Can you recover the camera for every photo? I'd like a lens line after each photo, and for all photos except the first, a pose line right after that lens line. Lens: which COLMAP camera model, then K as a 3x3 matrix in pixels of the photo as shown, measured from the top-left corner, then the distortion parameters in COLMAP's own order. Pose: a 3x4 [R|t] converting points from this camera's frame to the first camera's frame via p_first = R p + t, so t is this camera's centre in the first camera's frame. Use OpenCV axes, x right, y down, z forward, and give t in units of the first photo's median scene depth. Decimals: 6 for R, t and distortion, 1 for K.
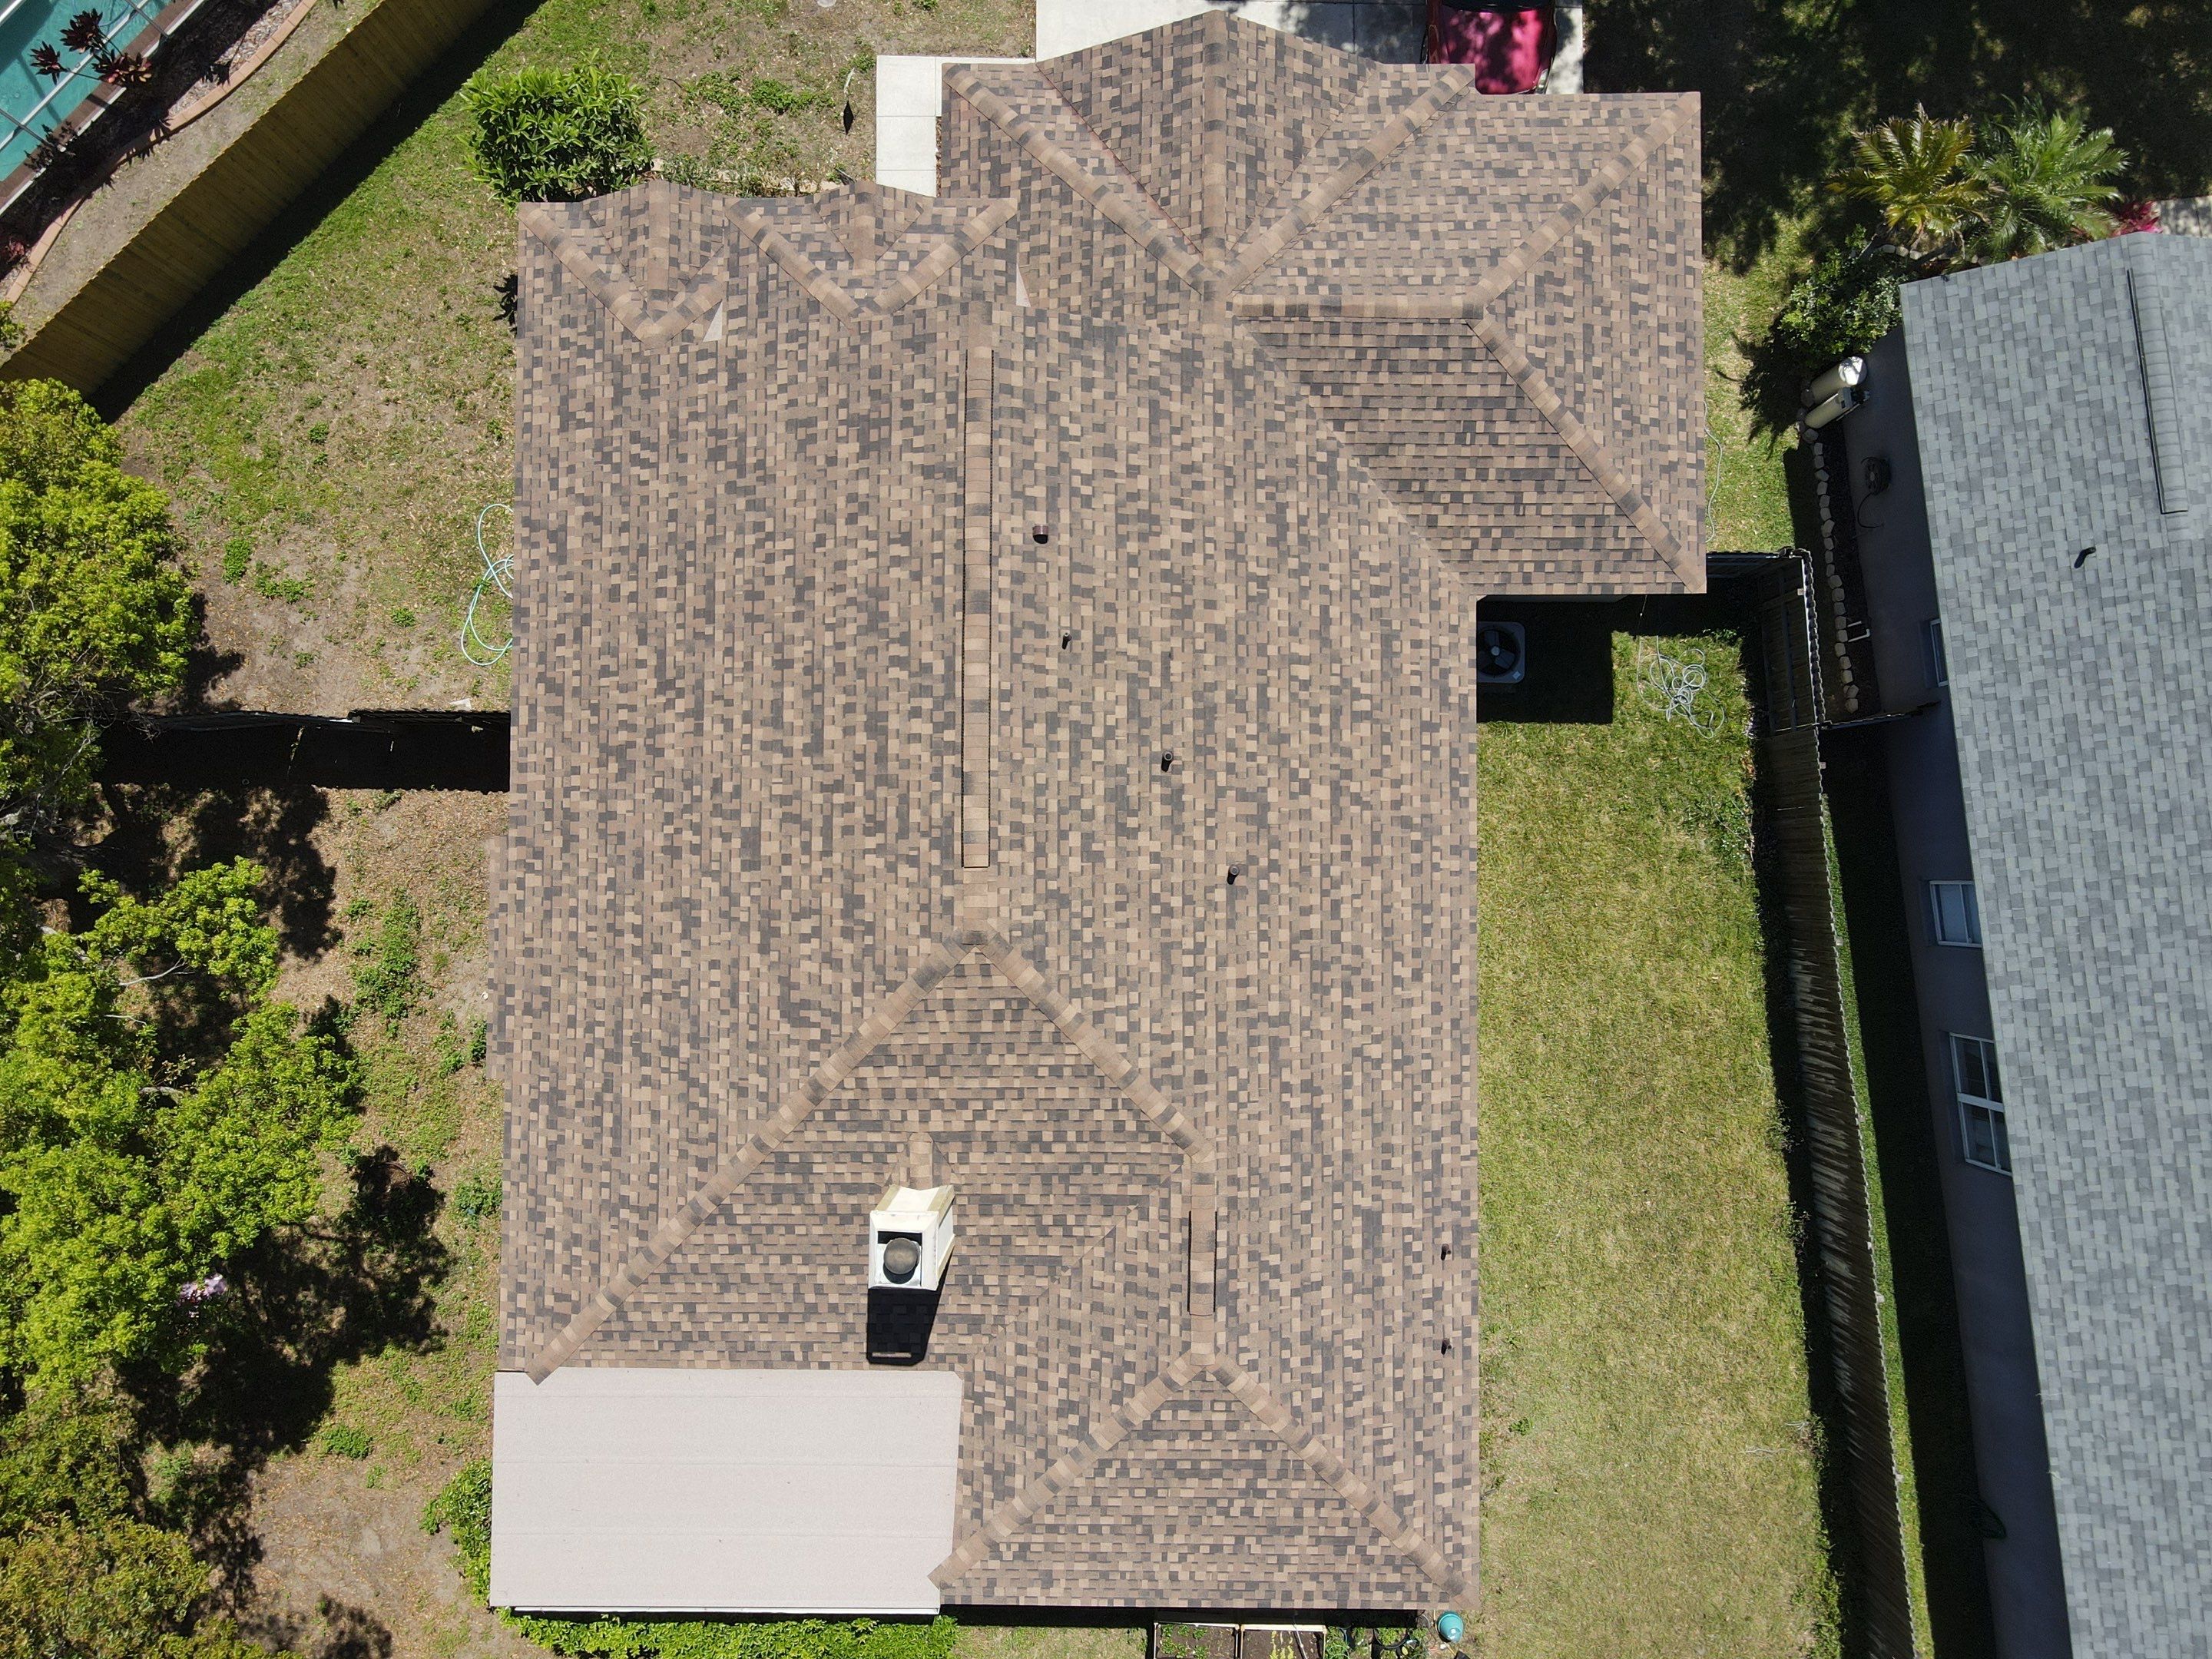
lens RADIAL K [[1604.0, 0, 1076.8], [0, 1604.0, 816.0], [0, 0, 1]] dist [0.001189, 0.002790]
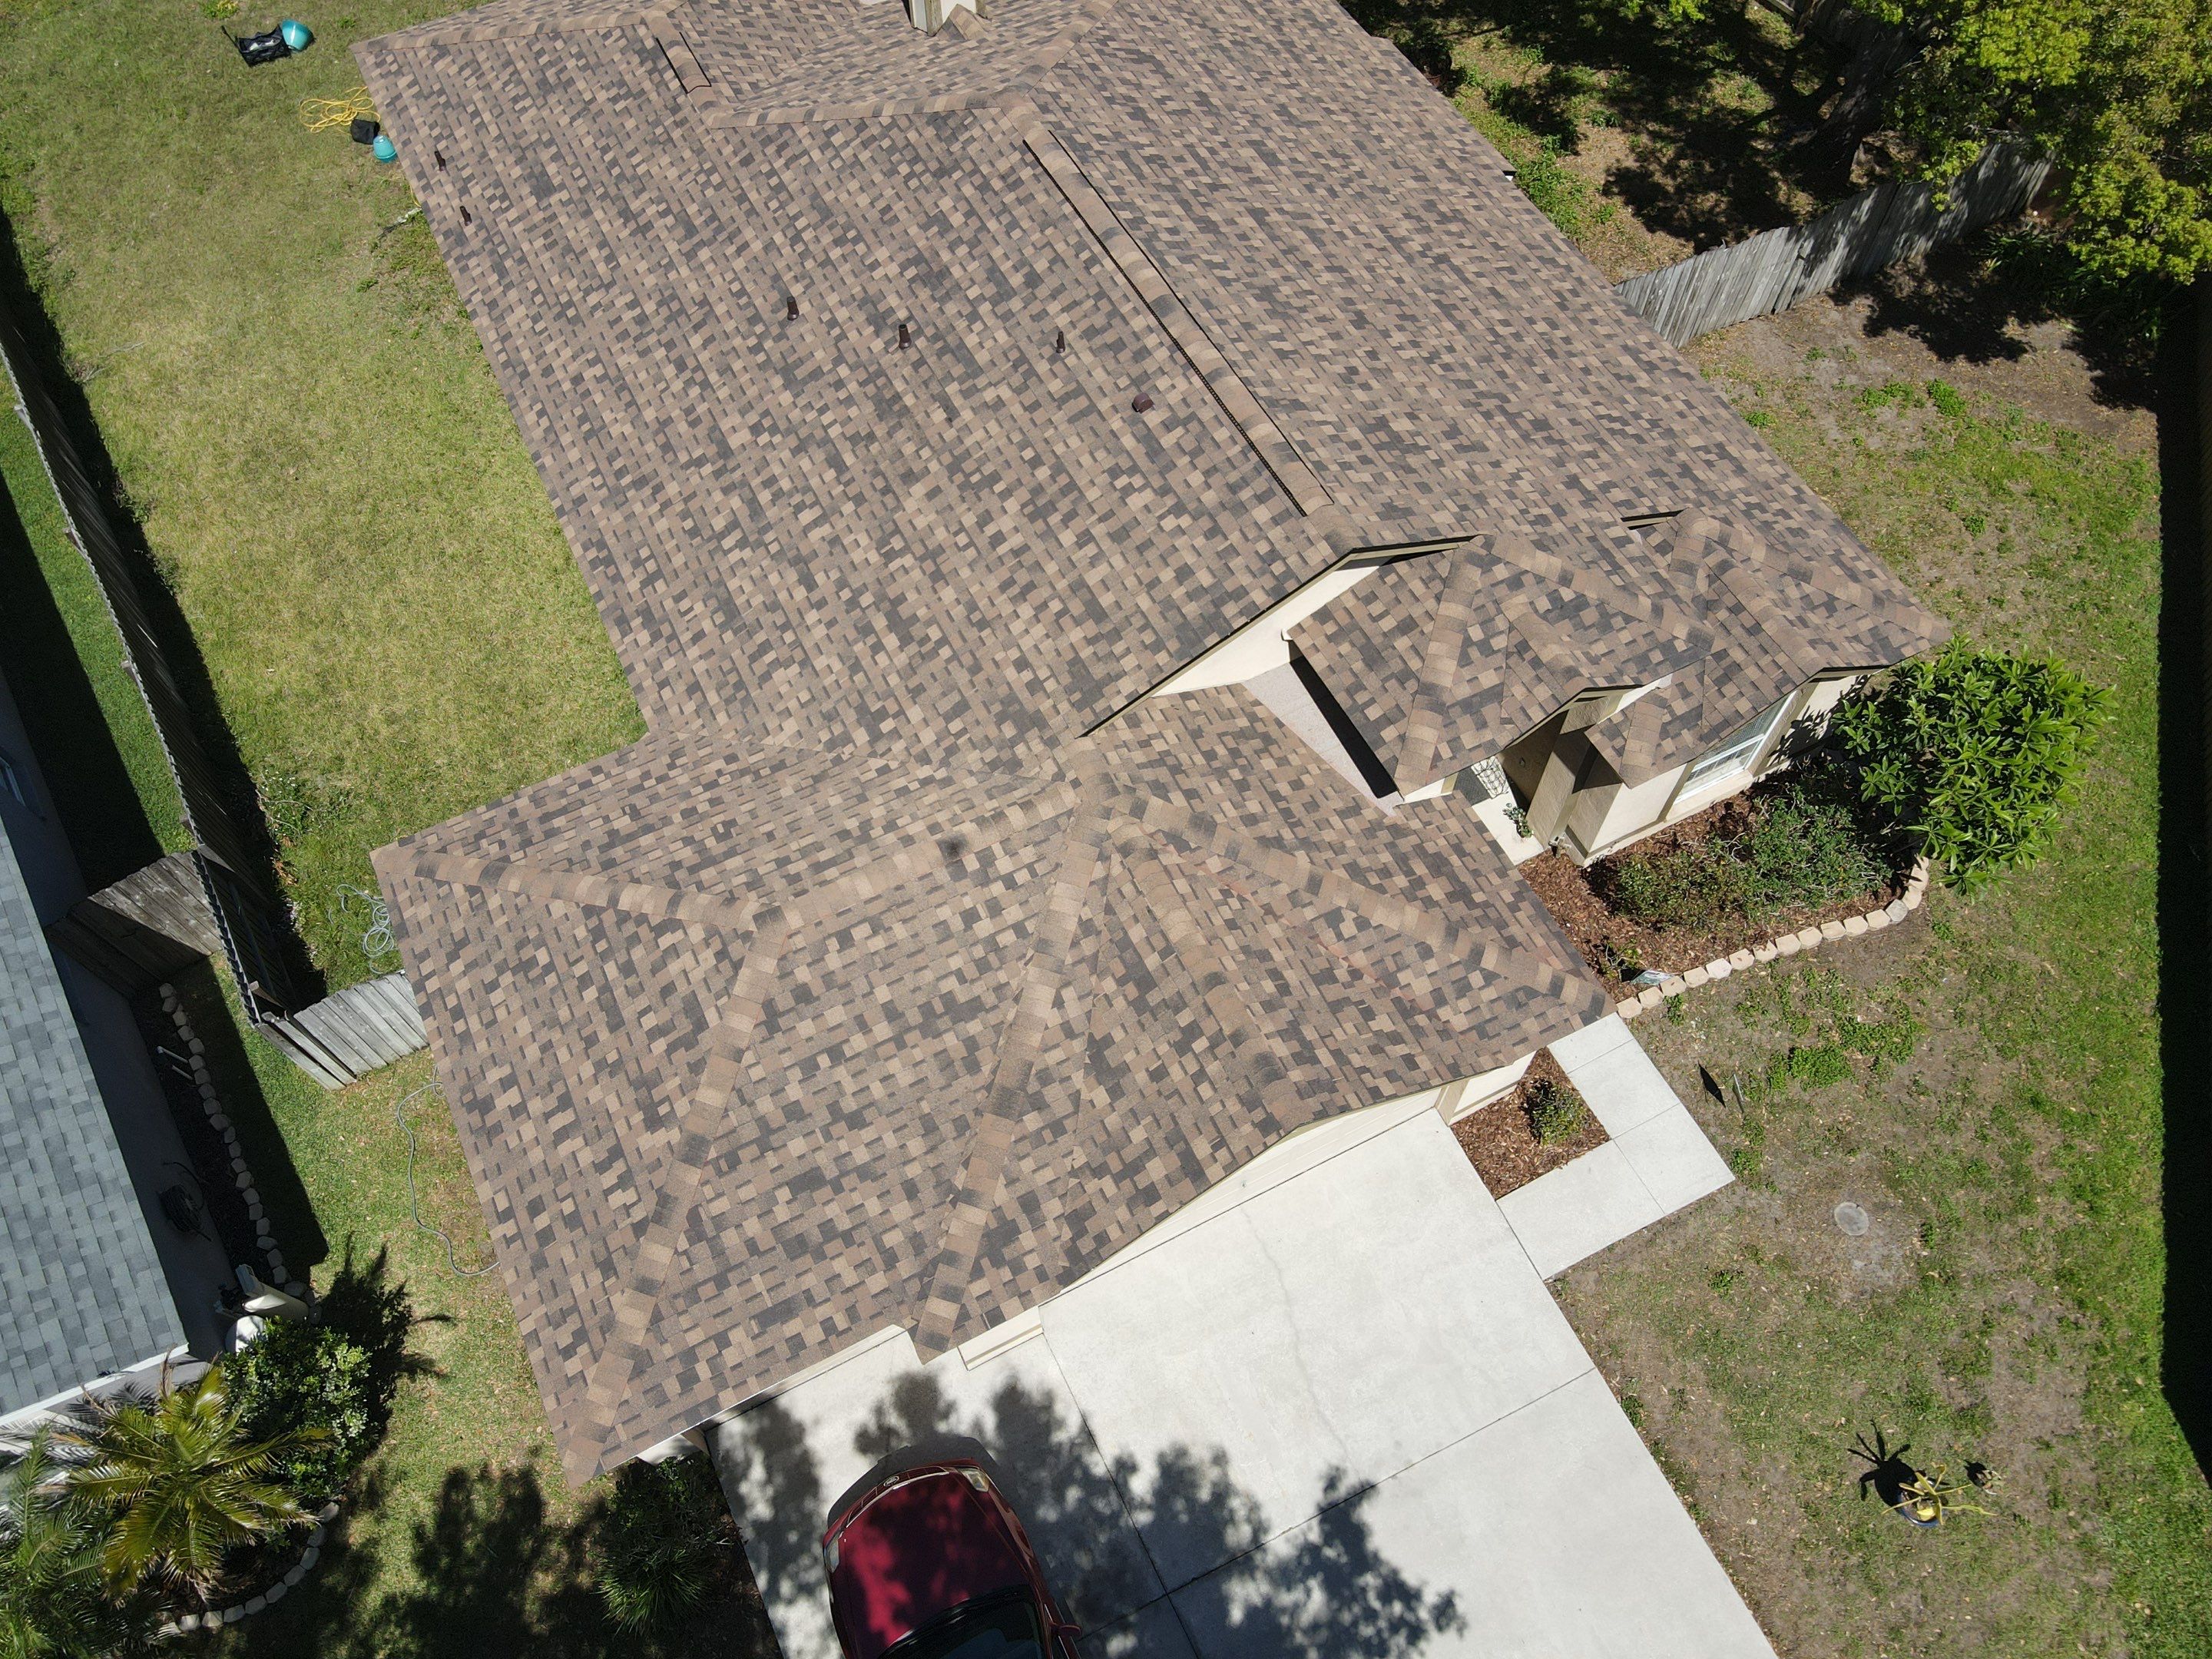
lens RADIAL K [[1623.5, 0, 1072.0], [0, 1623.5, 819.3], [0, 0, 1]] dist [-0.012714, 0.024288]
pose [[-0.893347, 0.407659, -0.189063, 0.241644], [-0.445249, -0.746175, 0.494951, -0.690468], [0.060697, 0.526343, 0.848103, 0.366073]]
